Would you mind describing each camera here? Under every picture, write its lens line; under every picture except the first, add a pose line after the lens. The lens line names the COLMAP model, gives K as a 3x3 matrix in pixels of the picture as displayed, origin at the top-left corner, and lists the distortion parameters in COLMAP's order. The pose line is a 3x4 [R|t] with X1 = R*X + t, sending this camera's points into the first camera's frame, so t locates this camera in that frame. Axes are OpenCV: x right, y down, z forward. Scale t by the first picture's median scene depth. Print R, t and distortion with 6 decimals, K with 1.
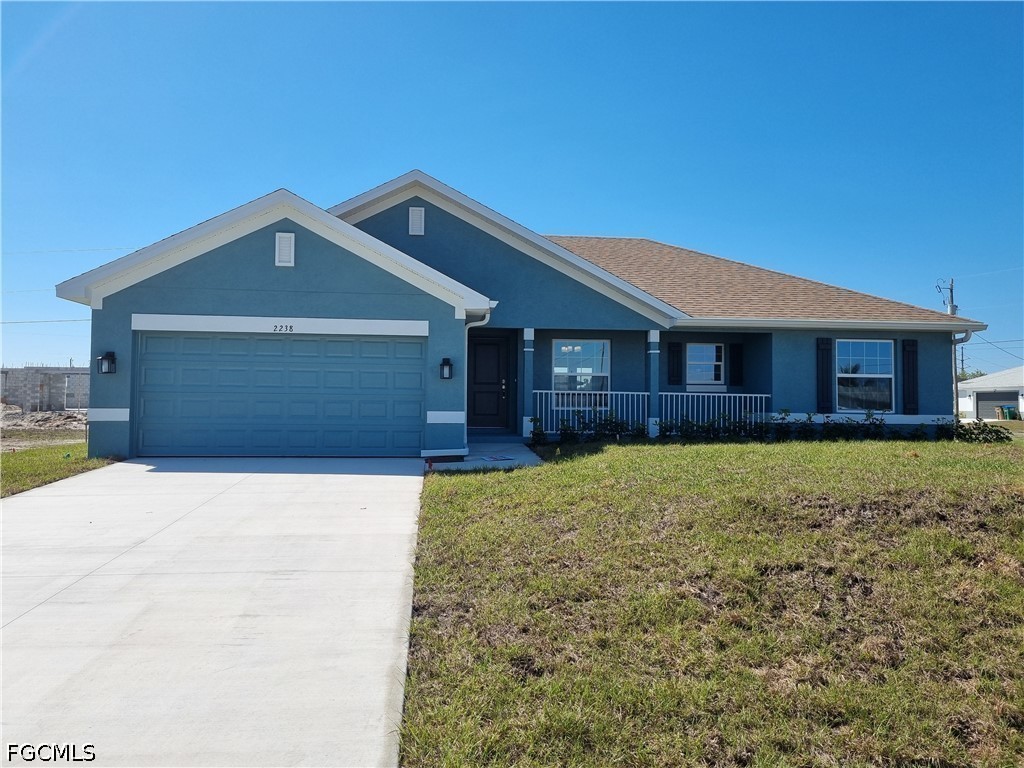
lens RADIAL K [[816.5, 0, 512.0], [0, 816.5, 384.0], [0, 0, 1]] dist [0.064700, 0.002303]
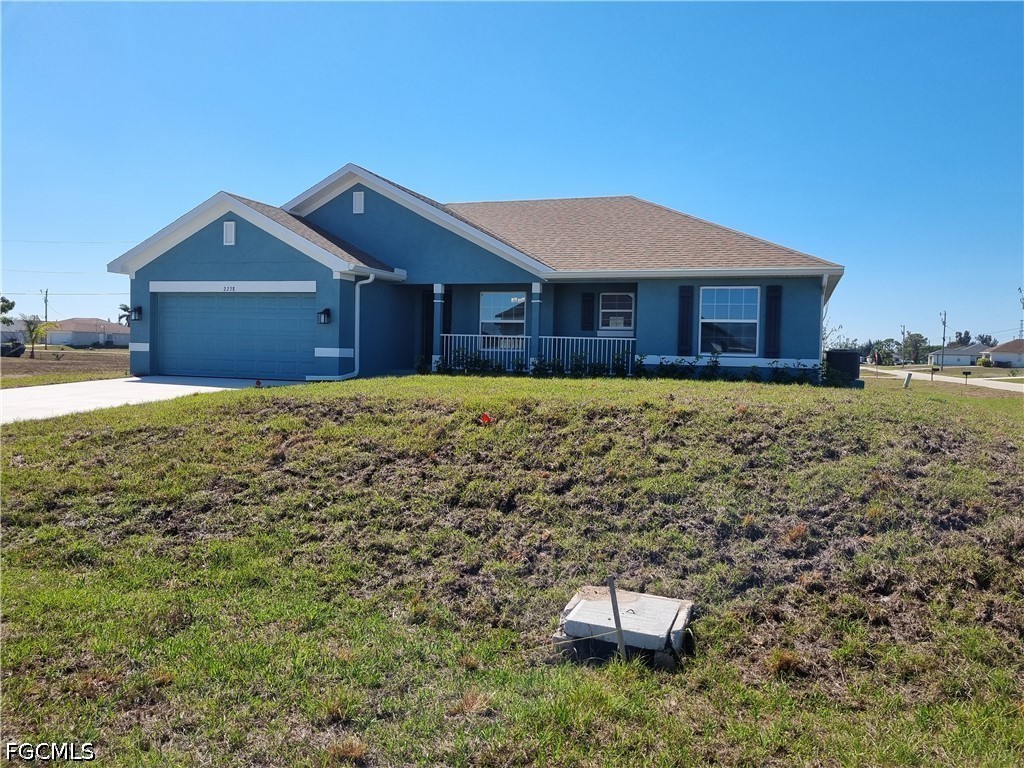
lens RADIAL K [[816.5, 0, 512.0], [0, 816.5, 384.0], [0, 0, 1]] dist [0.064700, 0.002303]
pose [[0.896270, 0.028999, -0.442559, 0.674958], [-0.003922, 0.998339, 0.057475, 0.011705], [0.443491, -0.049778, 0.894896, -0.068499]]
